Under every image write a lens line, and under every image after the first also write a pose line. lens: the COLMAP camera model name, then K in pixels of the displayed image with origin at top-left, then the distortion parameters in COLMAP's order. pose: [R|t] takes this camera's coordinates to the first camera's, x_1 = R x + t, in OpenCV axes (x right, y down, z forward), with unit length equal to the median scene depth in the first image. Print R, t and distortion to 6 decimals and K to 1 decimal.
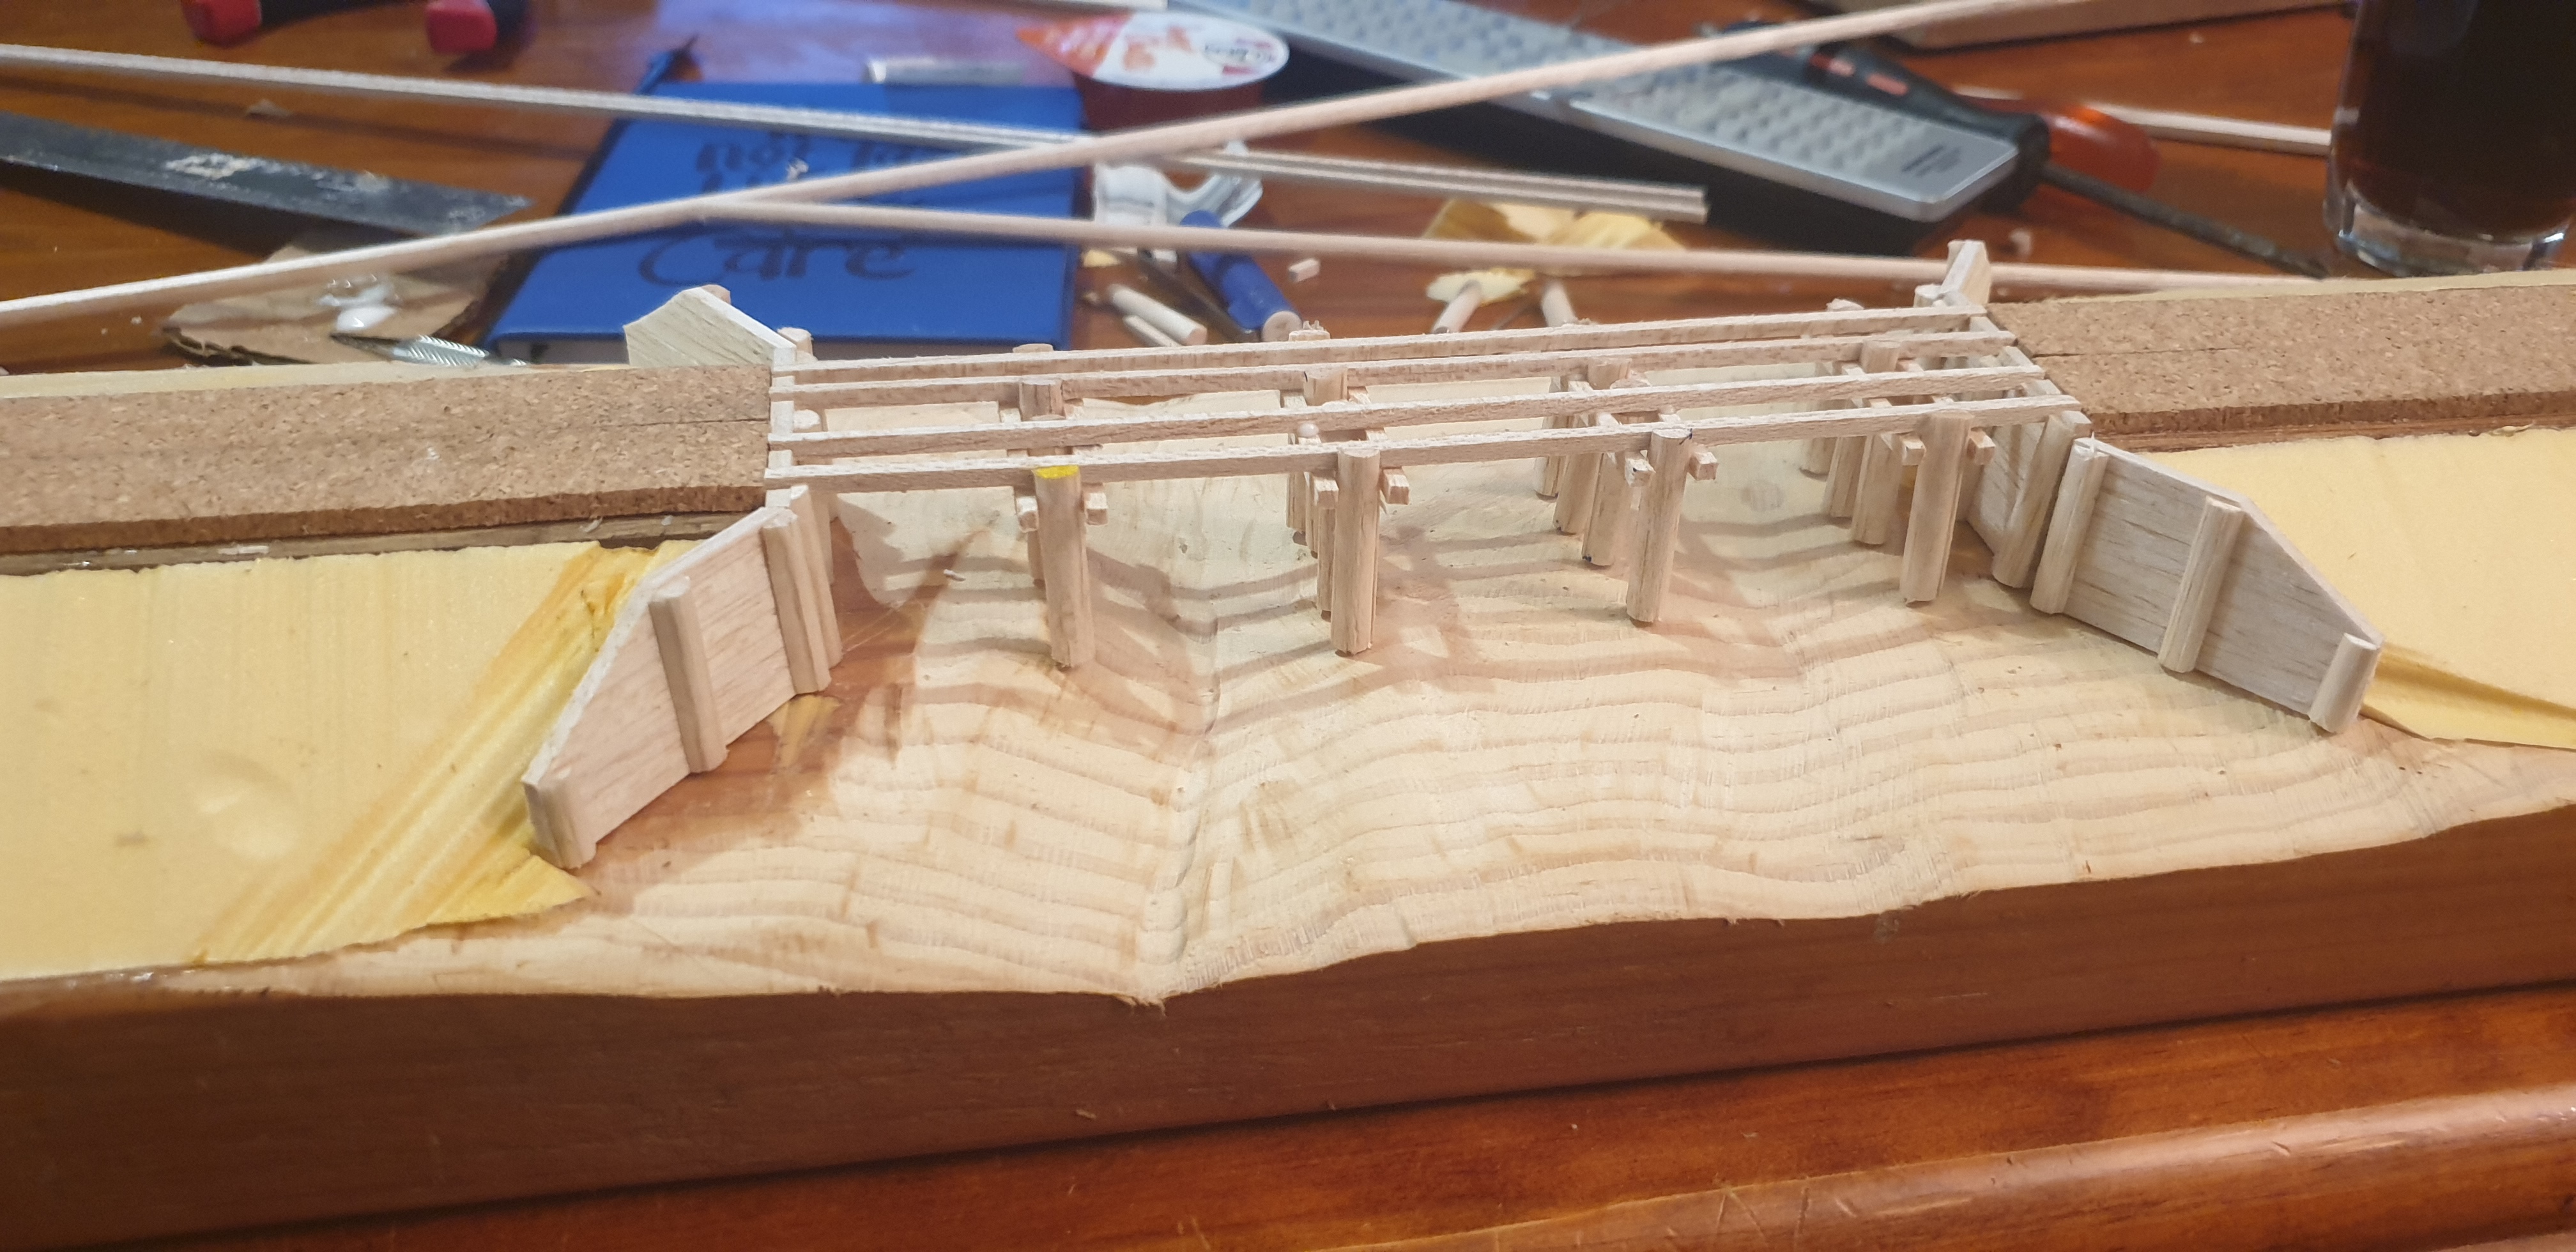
lens RADIAL K [[1877.5, 0, 1288.0], [0, 1877.5, 626.0], [0, 0, 1]] dist [0.070638, -0.006599]
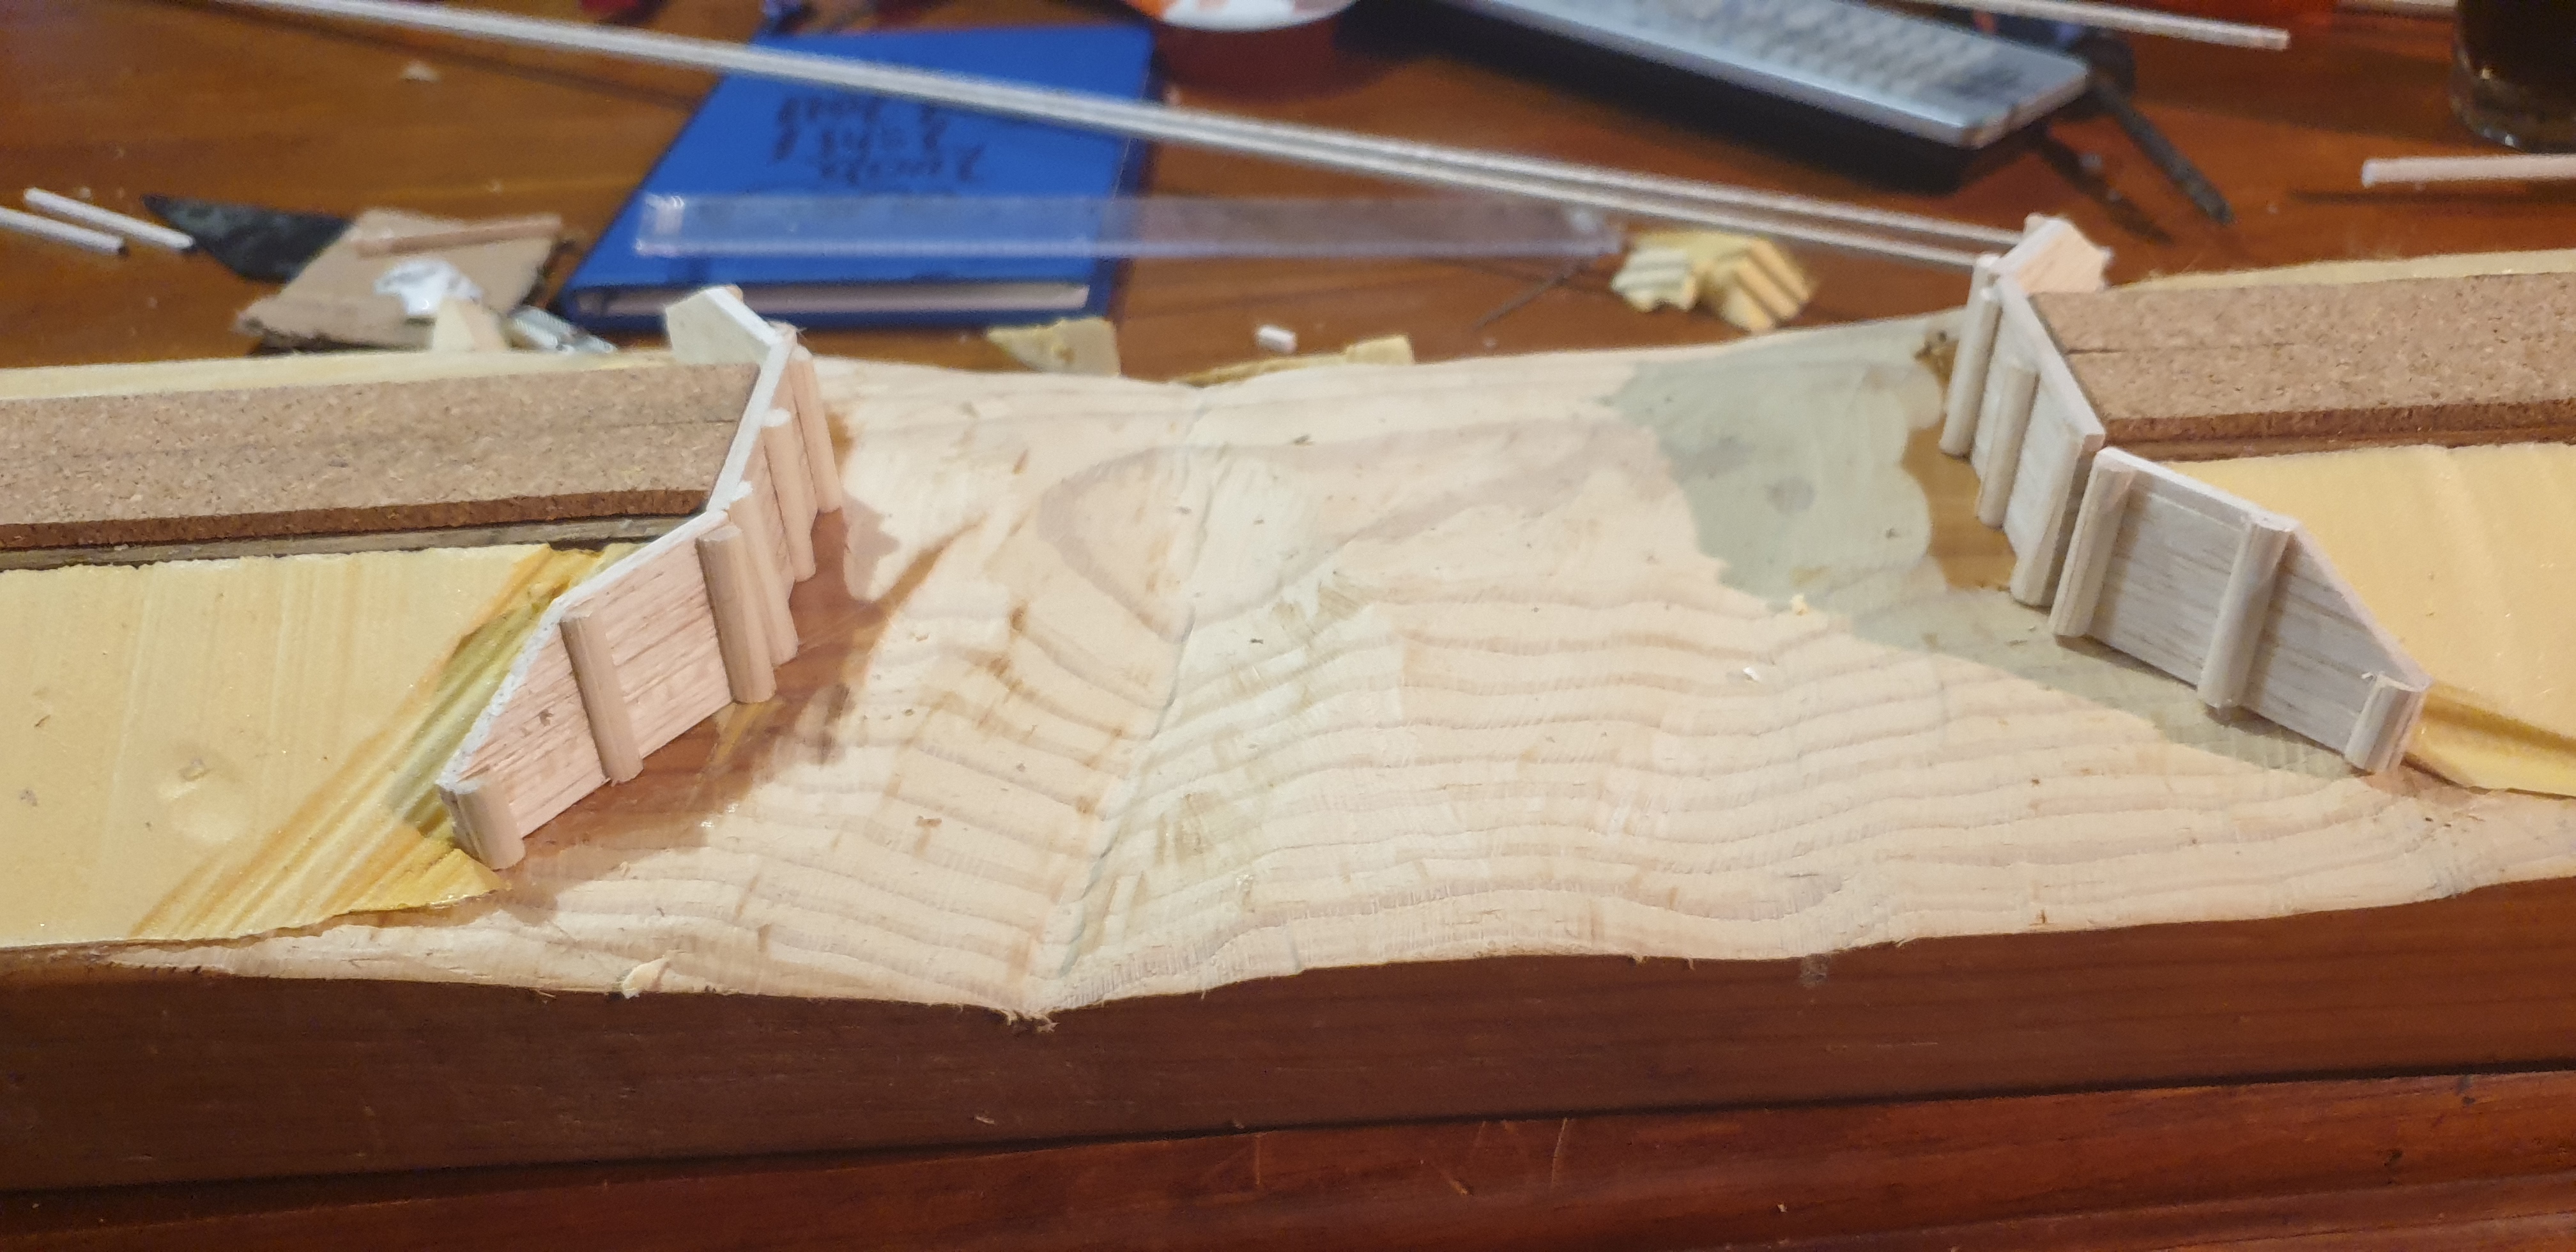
lens RADIAL K [[1877.5, 0, 1288.0], [0, 1877.5, 626.0], [0, 0, 1]] dist [0.070638, -0.006599]
pose [[0.989248, 0.020644, -0.144784, 0.184222], [-0.016553, 0.999430, 0.029406, -0.036018], [0.145308, -0.026693, 0.989026, 0.029827]]
